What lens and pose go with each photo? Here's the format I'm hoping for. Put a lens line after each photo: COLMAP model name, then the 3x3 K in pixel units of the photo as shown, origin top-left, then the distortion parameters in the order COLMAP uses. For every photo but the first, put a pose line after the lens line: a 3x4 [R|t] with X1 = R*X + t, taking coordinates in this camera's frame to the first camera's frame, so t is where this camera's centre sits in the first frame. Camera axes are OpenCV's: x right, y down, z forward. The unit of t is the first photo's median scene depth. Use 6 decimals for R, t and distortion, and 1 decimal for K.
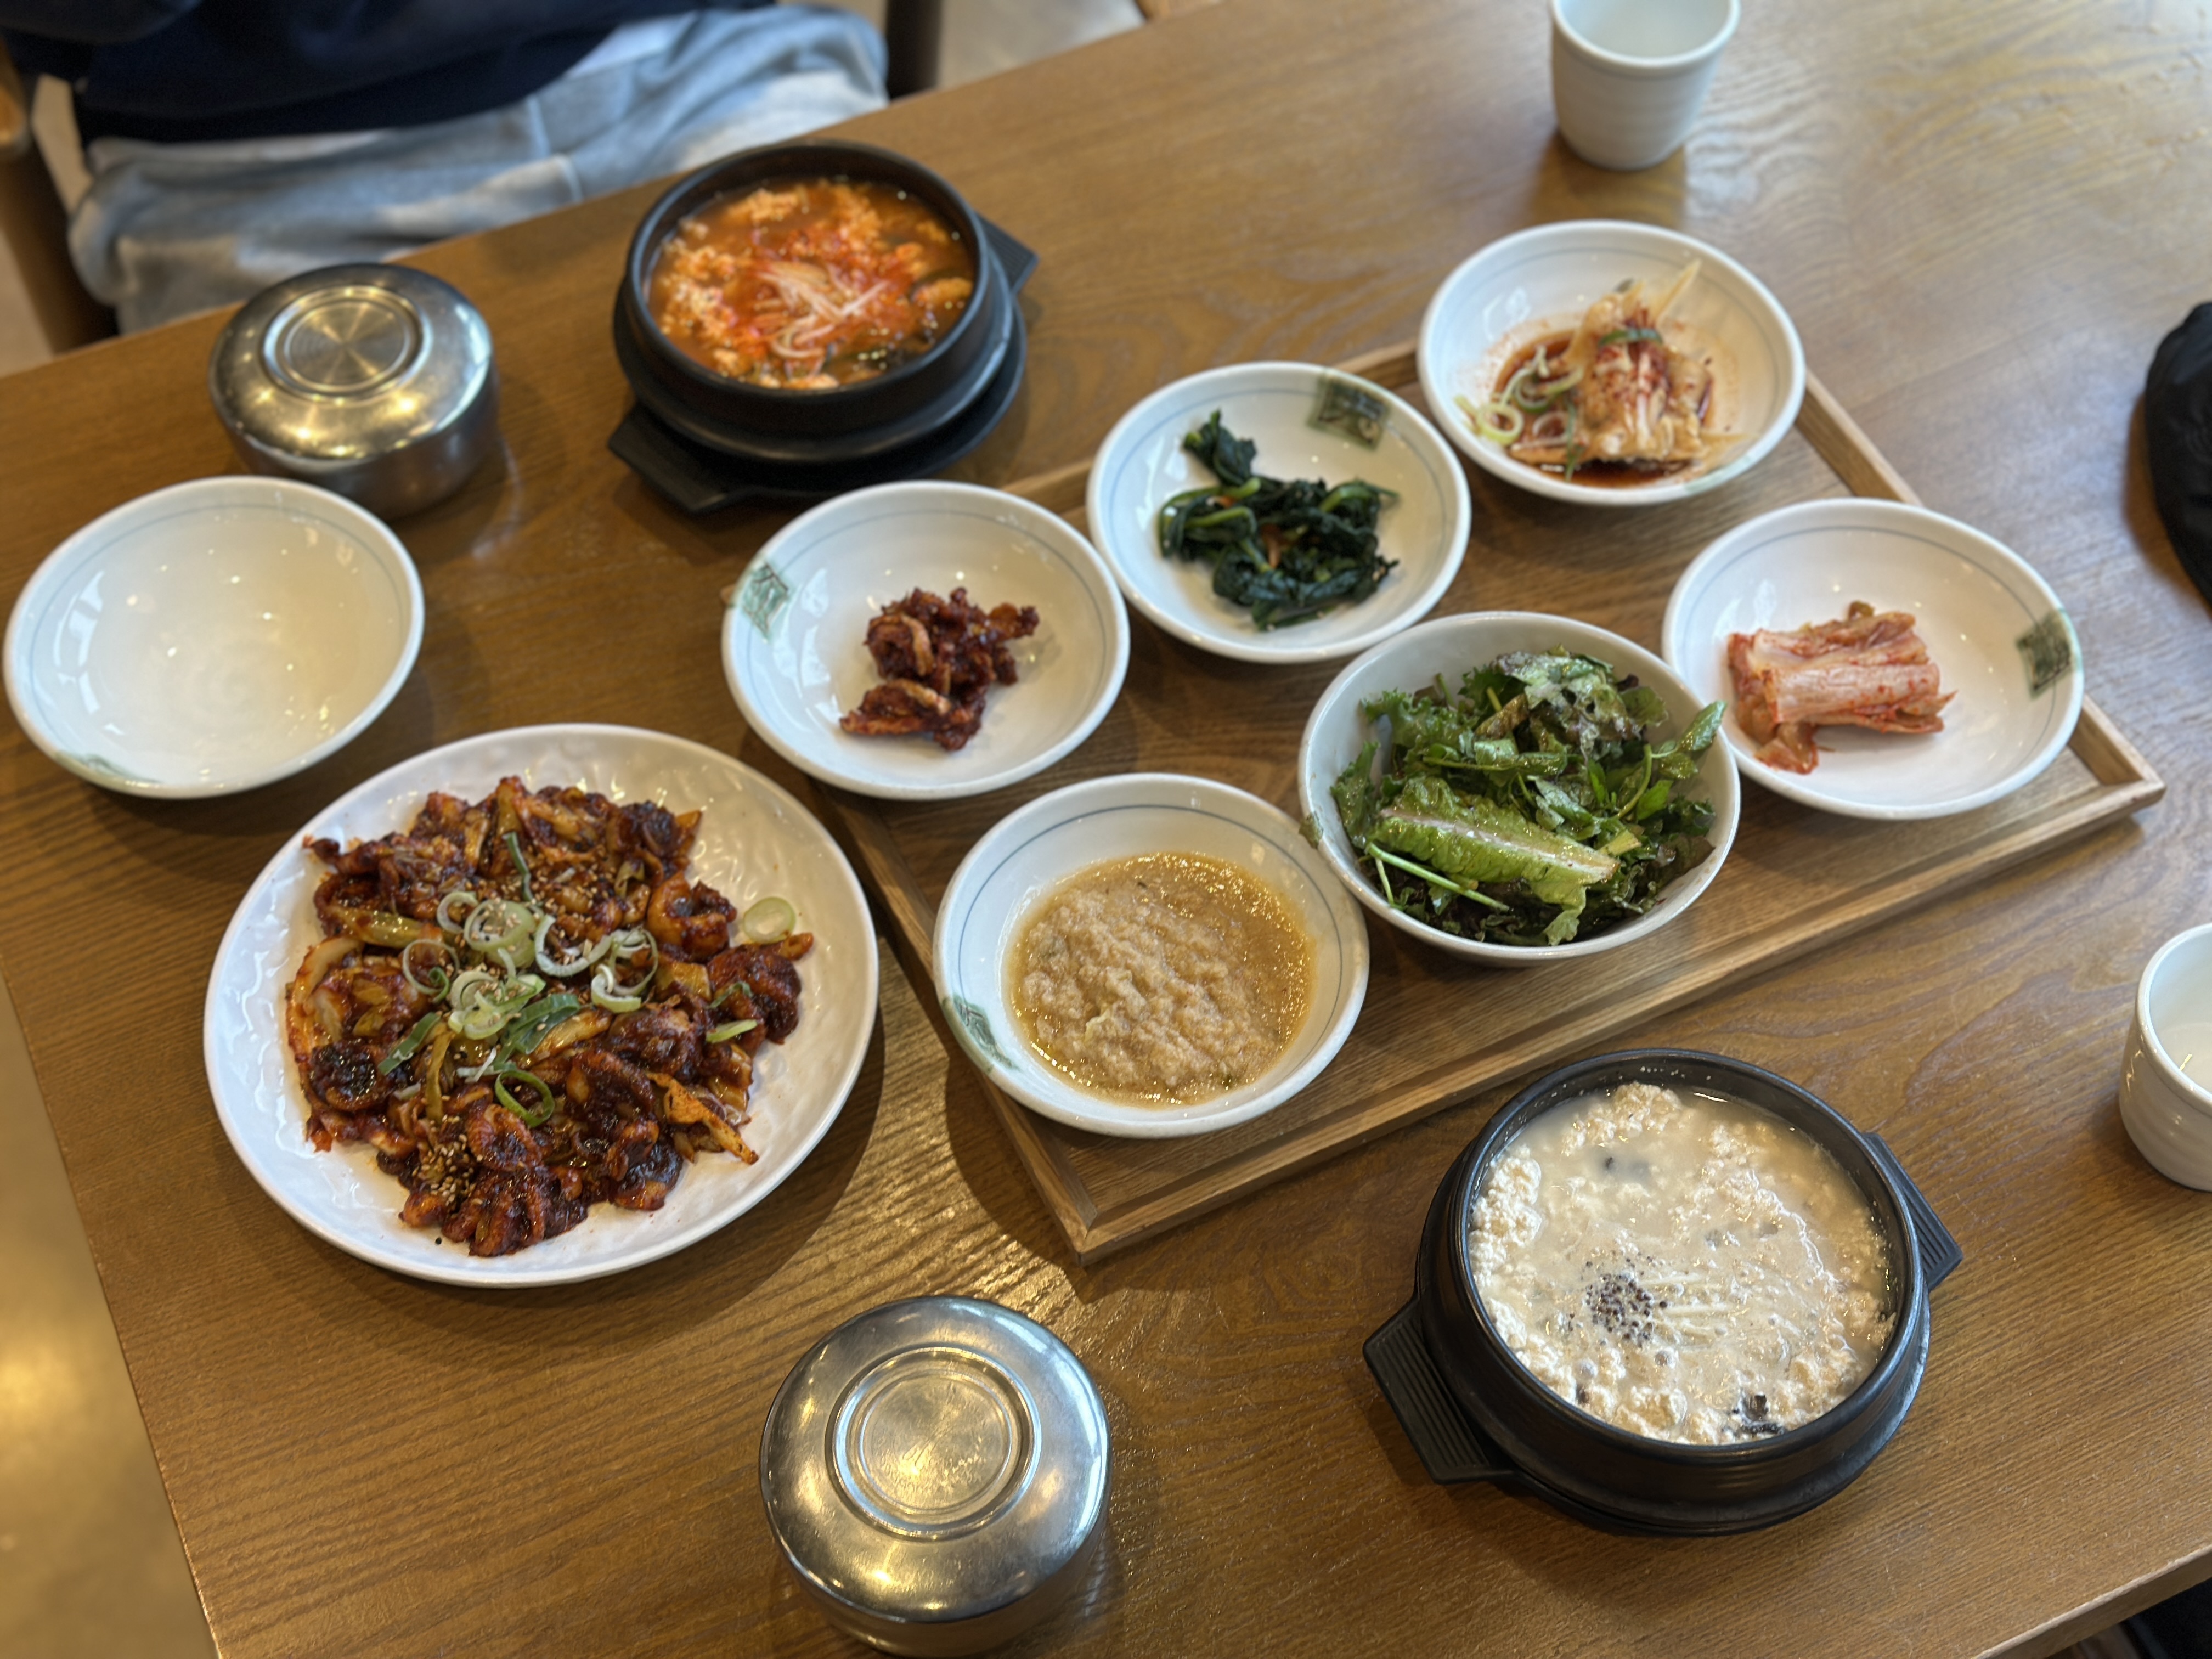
lens RADIAL K [[3120.1, 0, 1108.0], [0, 3120.1, 828.4], [0, 0, 1]] dist [0.100248, 0.000000]
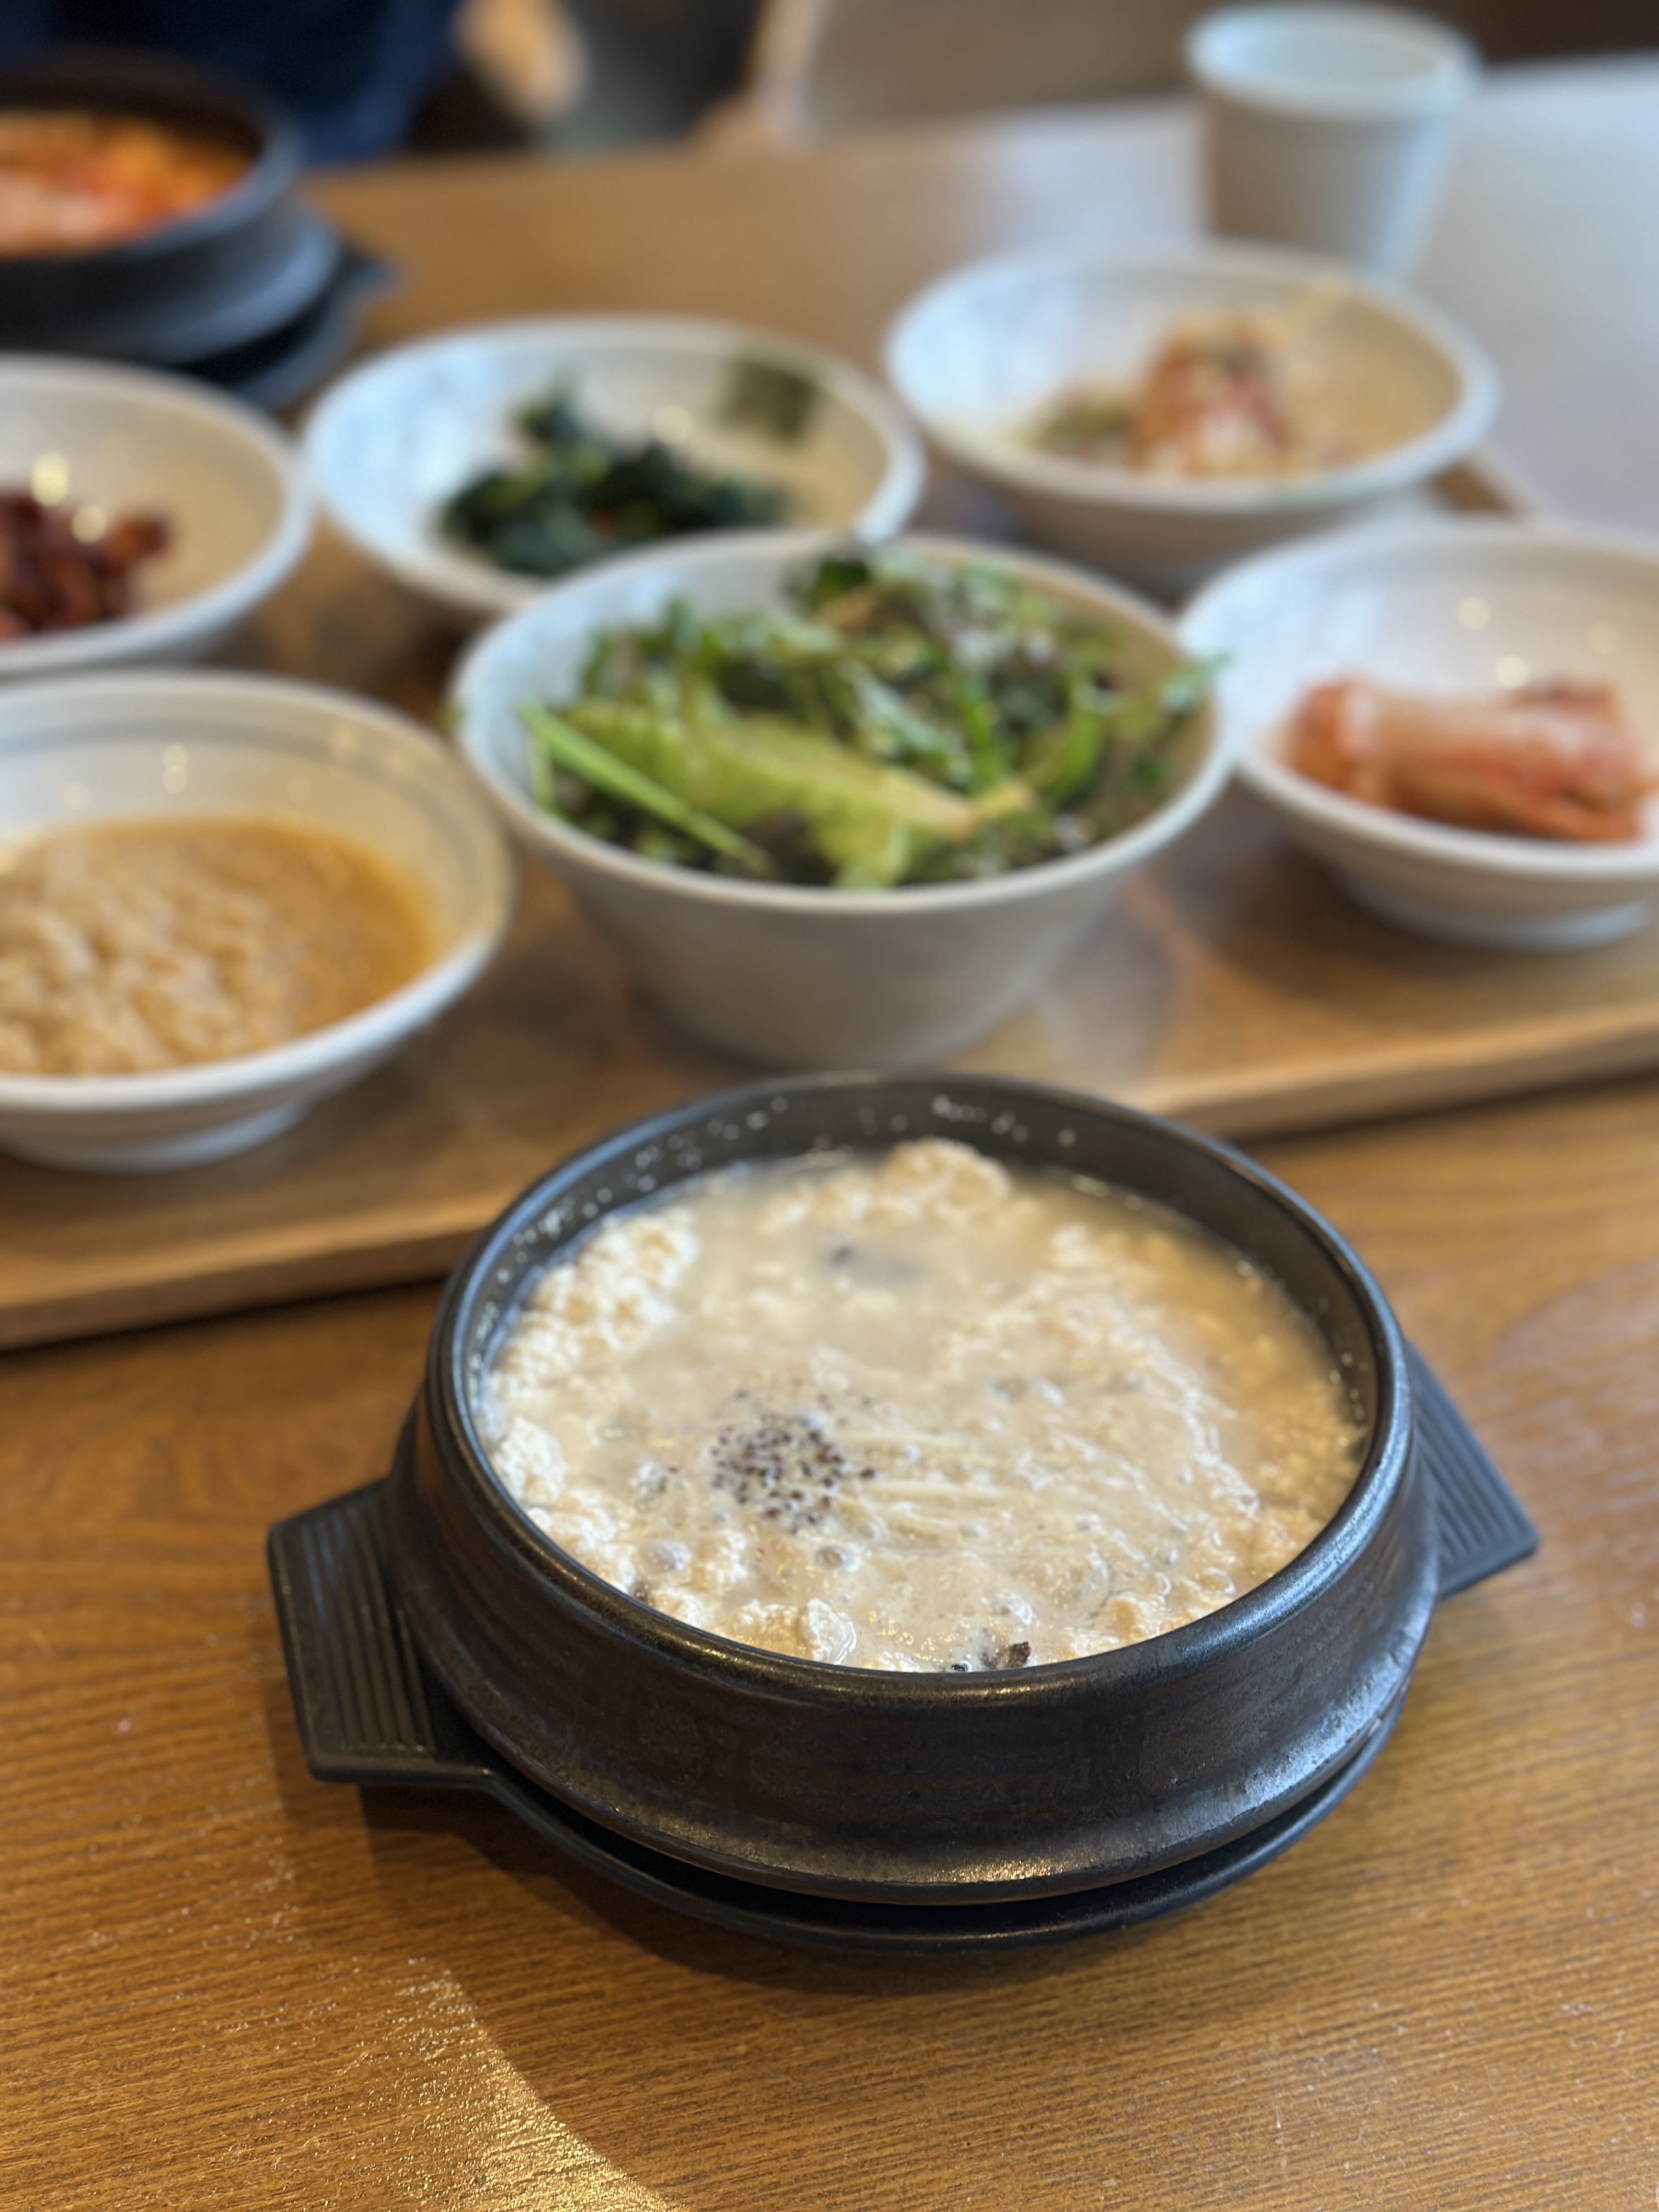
lens RADIAL K [[3120.1, 0, 827.5], [0, 3120.1, 1107.5], [0, 0, 1]] dist [0.100248, 0.000000]
pose [[0.986143, 0.114673, -0.119881, 0.219570], [-0.147873, 0.935164, -0.321871, 0.251037], [0.075199, 0.335138, 0.939163, 0.533248]]
